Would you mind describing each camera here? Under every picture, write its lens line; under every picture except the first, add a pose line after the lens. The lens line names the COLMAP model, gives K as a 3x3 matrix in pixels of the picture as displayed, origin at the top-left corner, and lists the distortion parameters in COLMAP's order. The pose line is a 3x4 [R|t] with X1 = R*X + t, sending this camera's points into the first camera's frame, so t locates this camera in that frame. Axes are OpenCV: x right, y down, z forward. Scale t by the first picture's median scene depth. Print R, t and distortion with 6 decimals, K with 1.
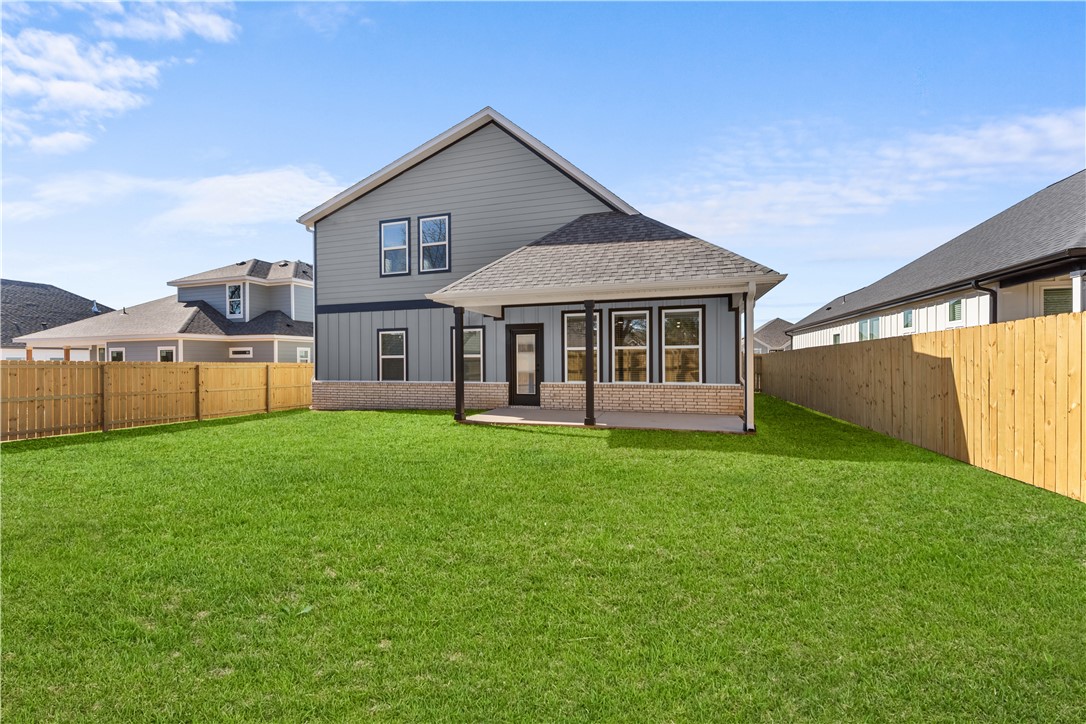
lens RADIAL K [[438.0, 0, 541.3], [0, 438.0, 363.2], [0, 0, 1]] dist [-0.001585, -0.000833]
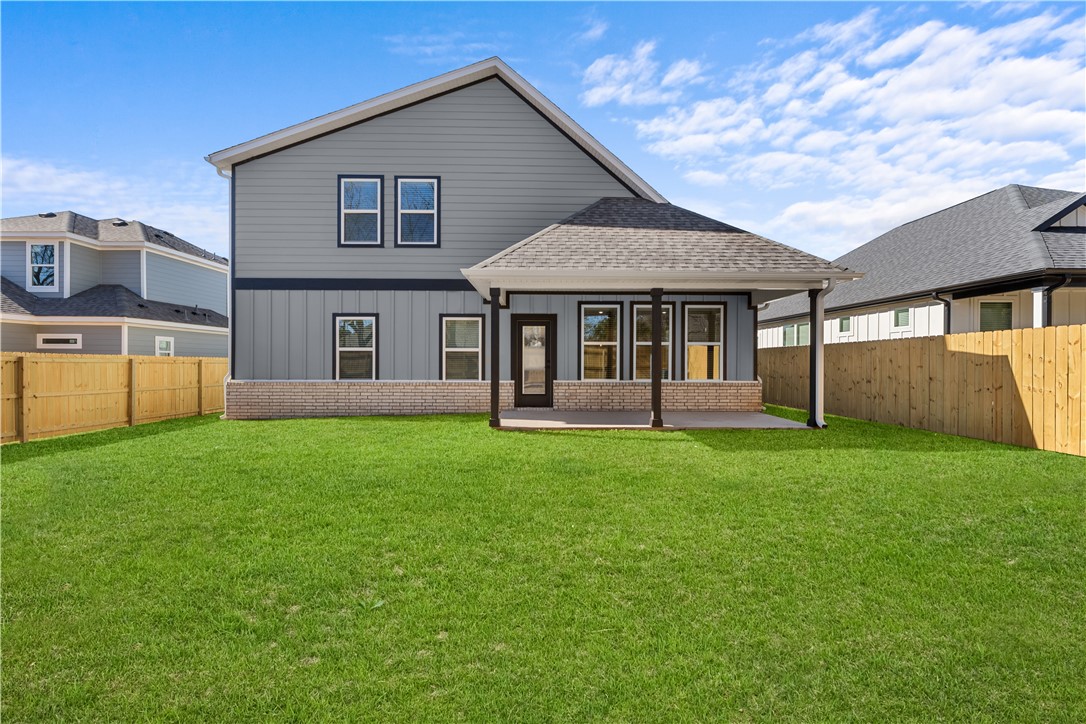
lens RADIAL K [[438.0, 0, 544.2], [0, 438.0, 363.4], [0, 0, 1]] dist [-0.001585, -0.000833]
pose [[0.949059, 0.006805, 0.315026, -0.290275], [-0.007600, 0.999970, 0.001296, 0.007955], [-0.315008, -0.003624, 0.949082, 0.158828]]
